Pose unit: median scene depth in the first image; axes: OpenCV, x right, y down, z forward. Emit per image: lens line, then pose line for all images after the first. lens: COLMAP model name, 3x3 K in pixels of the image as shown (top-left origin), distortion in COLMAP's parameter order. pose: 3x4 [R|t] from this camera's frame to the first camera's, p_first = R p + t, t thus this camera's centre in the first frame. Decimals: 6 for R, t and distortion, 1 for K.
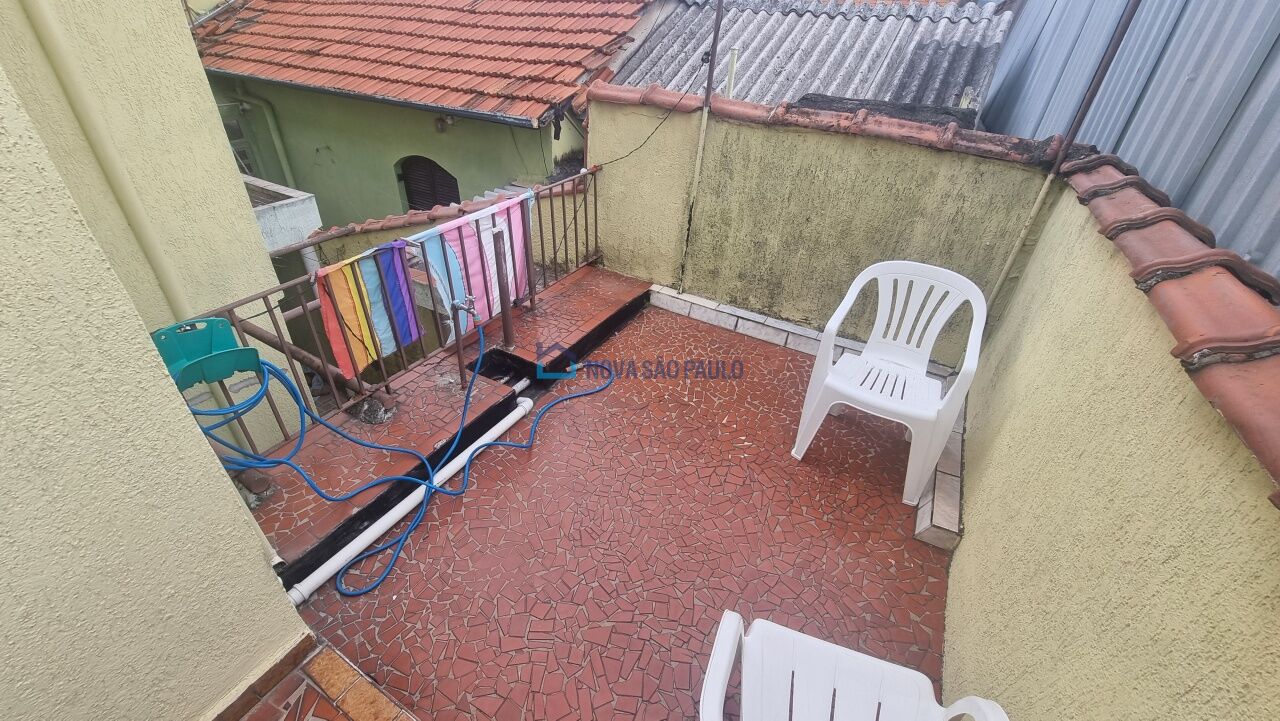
lens RADIAL K [[524.0, 0, 641.8], [0, 524.0, 357.5], [0, 0, 1]] dist [-0.003989, -0.000352]
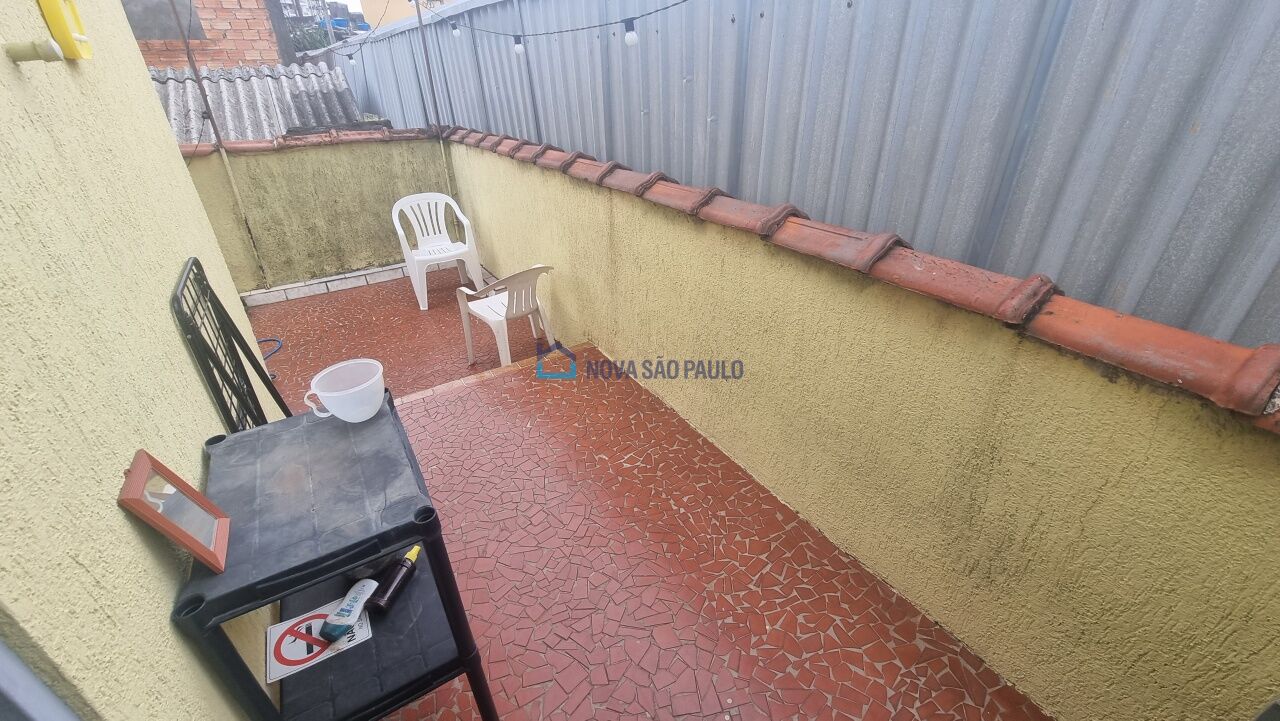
lens RADIAL K [[524.0, 0, 640.1], [0, 524.0, 359.3], [0, 0, 1]] dist [-0.003989, -0.000352]
pose [[0.482534, -0.476098, 0.735182, -0.665829], [0.524342, 0.829362, 0.192938, 0.328251], [-0.701589, 0.292387, 0.649833, -0.568815]]
